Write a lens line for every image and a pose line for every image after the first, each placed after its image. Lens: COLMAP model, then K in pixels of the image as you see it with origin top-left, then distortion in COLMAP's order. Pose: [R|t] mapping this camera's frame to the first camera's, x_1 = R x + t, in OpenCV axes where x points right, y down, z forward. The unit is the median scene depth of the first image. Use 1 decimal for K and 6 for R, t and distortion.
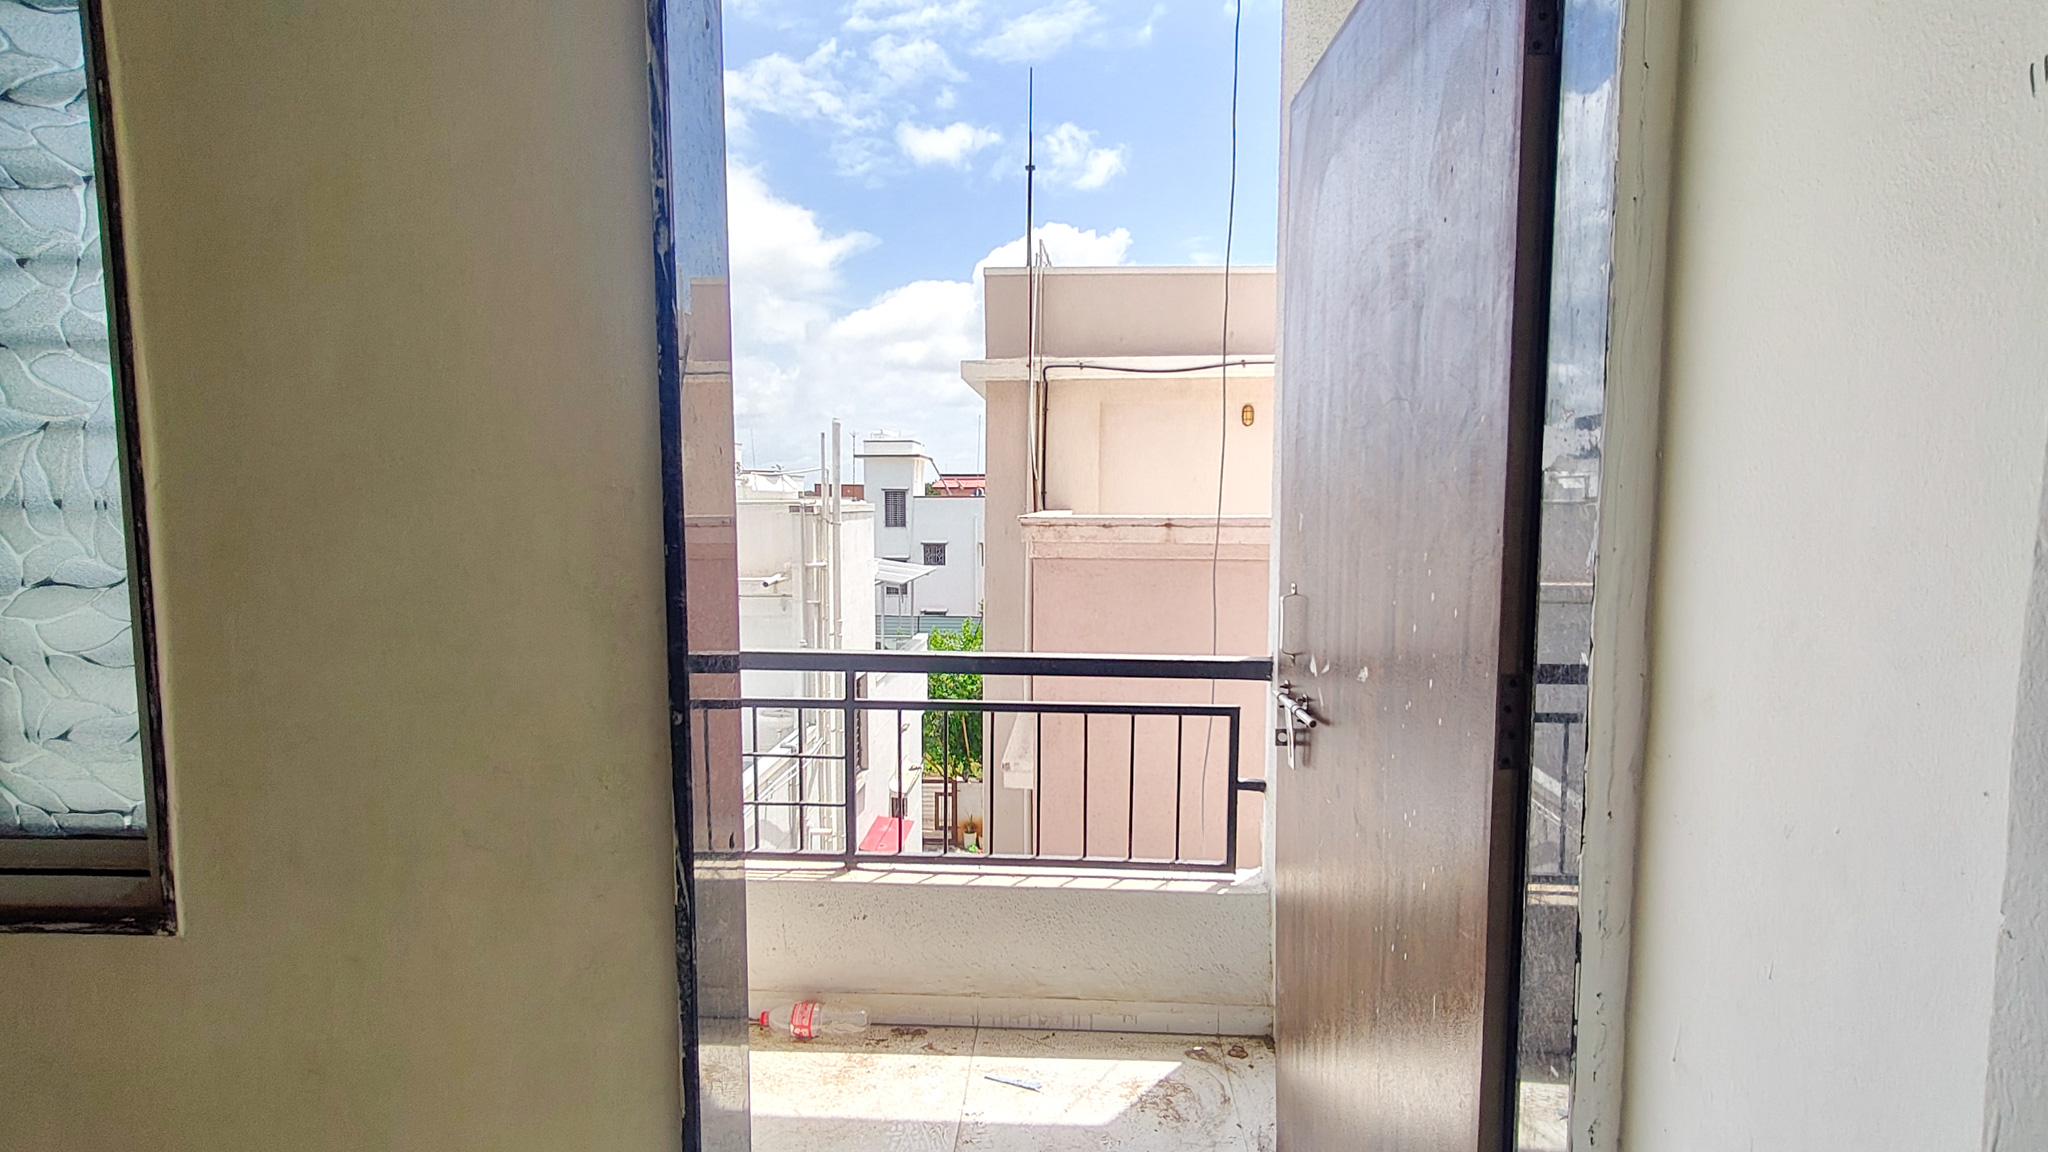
lens RADIAL K [[965.9, 0, 1024.8], [0, 965.9, 586.2], [0, 0, 1]] dist [0.016125, -0.000139]
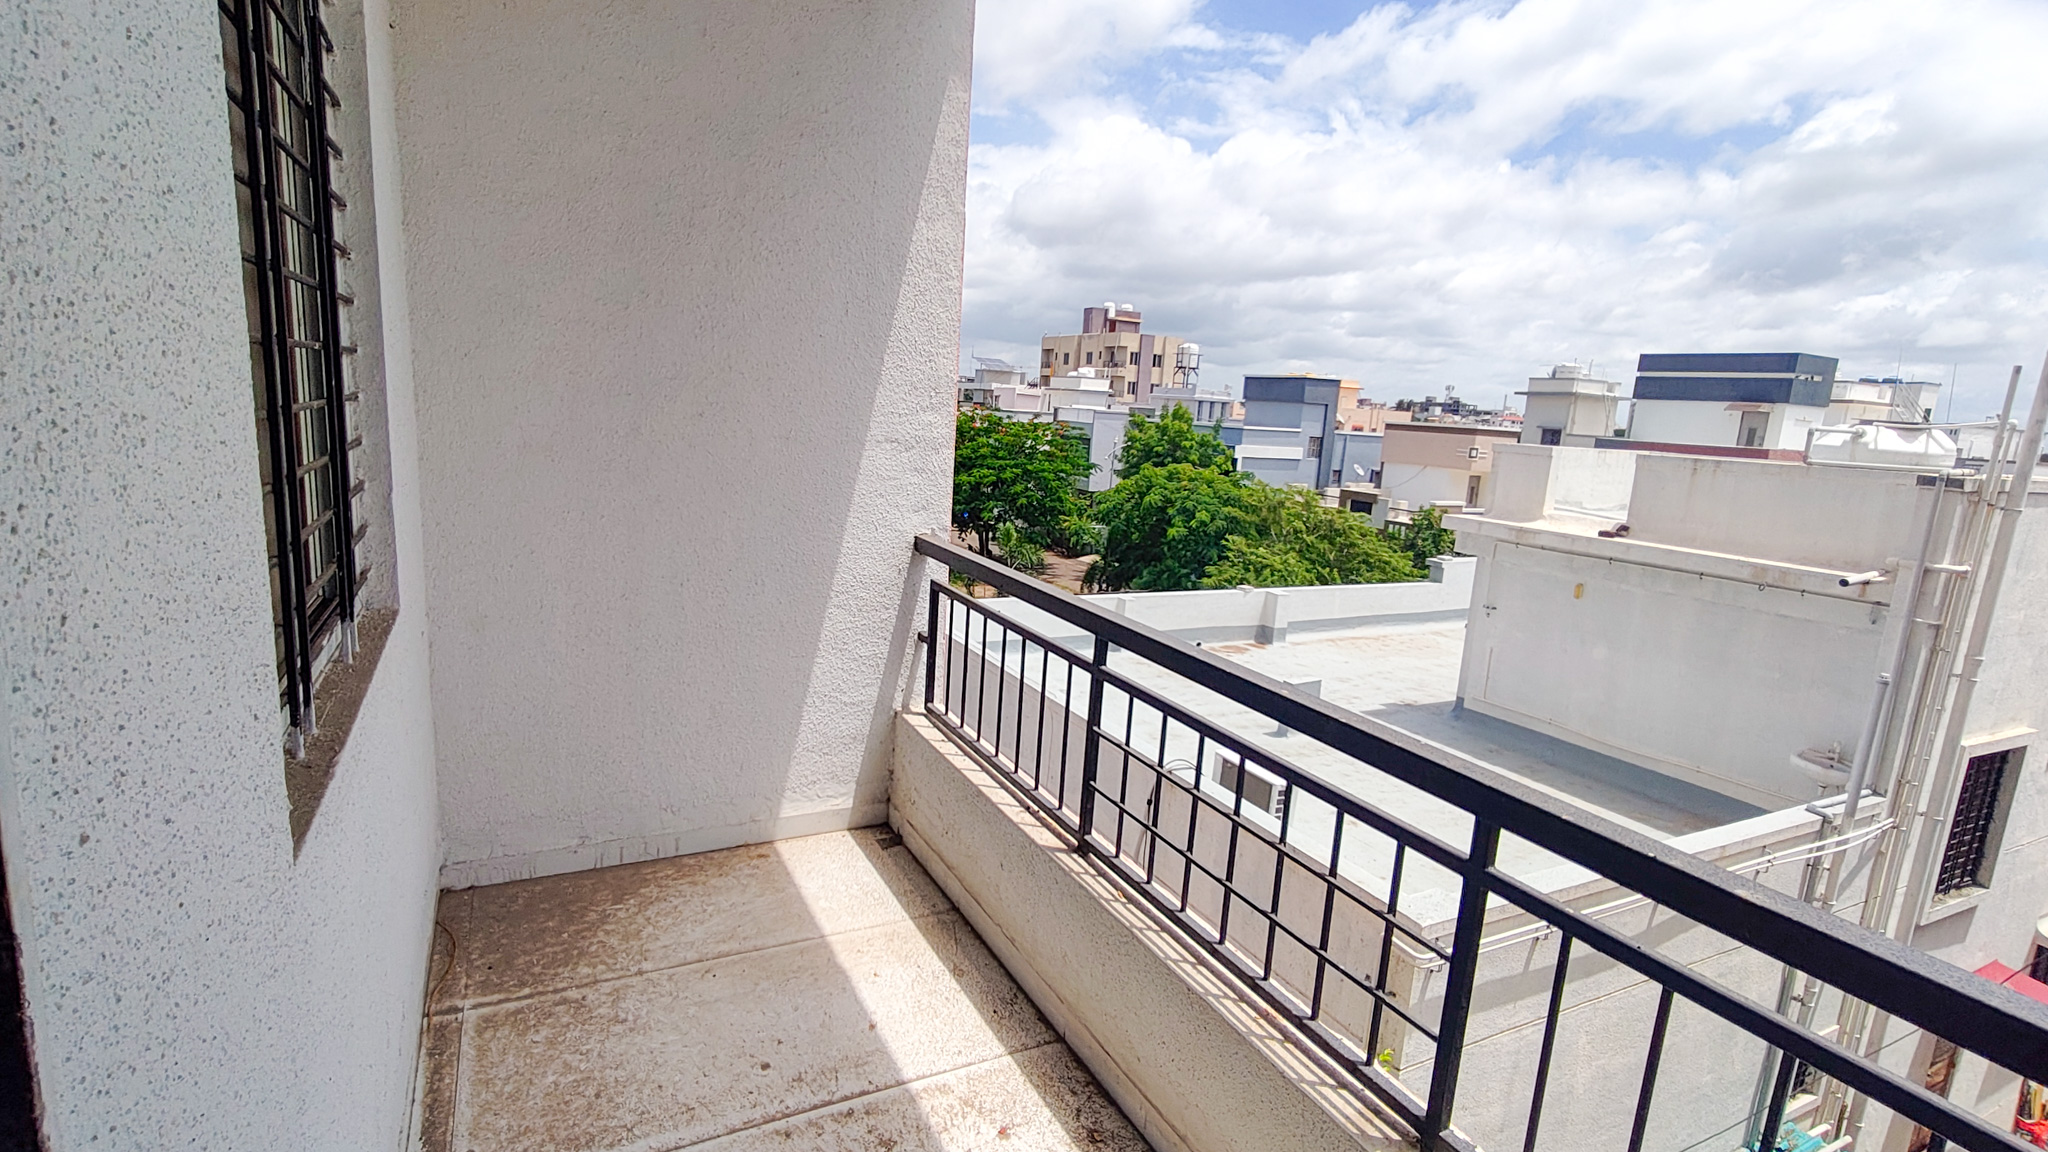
lens RADIAL K [[965.9, 0, 1024.8], [0, 965.9, 586.2], [0, 0, 1]] dist [0.016125, -0.000139]
pose [[0.514267, 0.192787, -0.835681, 0.022112], [-0.140431, 0.980185, 0.139704, -0.014952], [0.846055, 0.045511, 0.531150, 0.110097]]
